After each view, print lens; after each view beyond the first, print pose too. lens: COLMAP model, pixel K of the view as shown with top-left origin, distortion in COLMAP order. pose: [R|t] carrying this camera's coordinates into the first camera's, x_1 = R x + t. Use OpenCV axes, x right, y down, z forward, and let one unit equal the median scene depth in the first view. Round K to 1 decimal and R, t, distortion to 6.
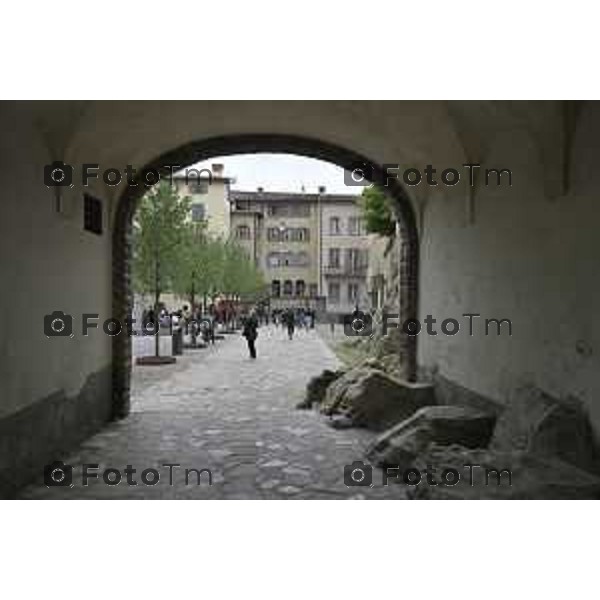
lens RADIAL K [[492.1, 0, 303.3], [0, 492.1, 301.0], [0, 0, 1]] dist [0.004428, 0.002764]
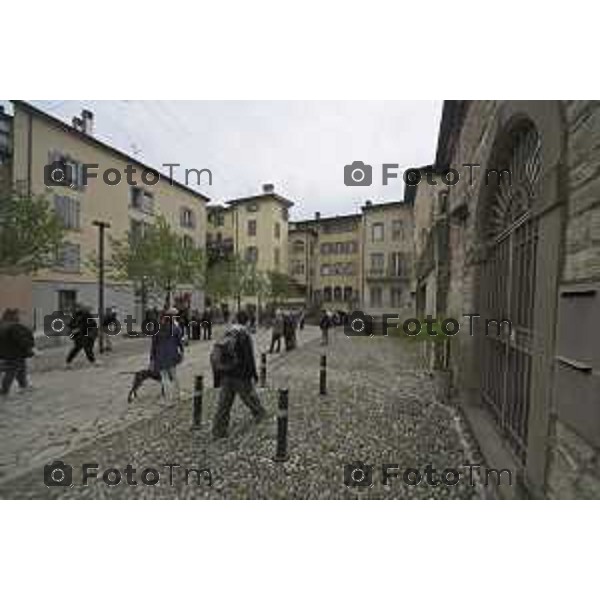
lens RADIAL K [[213.3, 0, 297.2], [0, 213.3, 300.9], [0, 0, 1]] dist [-0.013683, 0.000576]
pose [[0.931308, 0.017938, -0.363790, 0.070165], [-0.020978, 0.999770, -0.004407, -0.003686], [0.363627, 0.011736, 0.931471, 0.522899]]
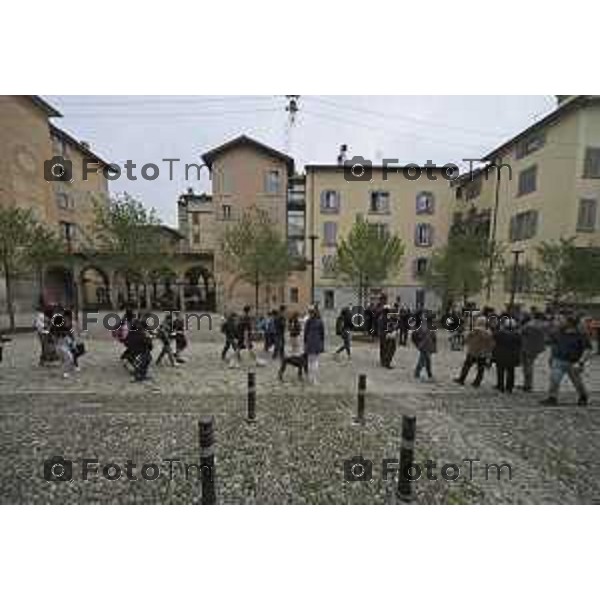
lens RADIAL K [[217.4, 0, 297.9], [0, 217.4, 316.7], [0, 0, 1]] dist [-0.013368, 0.000633]
pose [[0.079800, 0.101035, -0.991677, 0.084482], [-0.021286, 0.994796, 0.099639, -0.003595], [0.996584, 0.013158, 0.081536, 0.591713]]
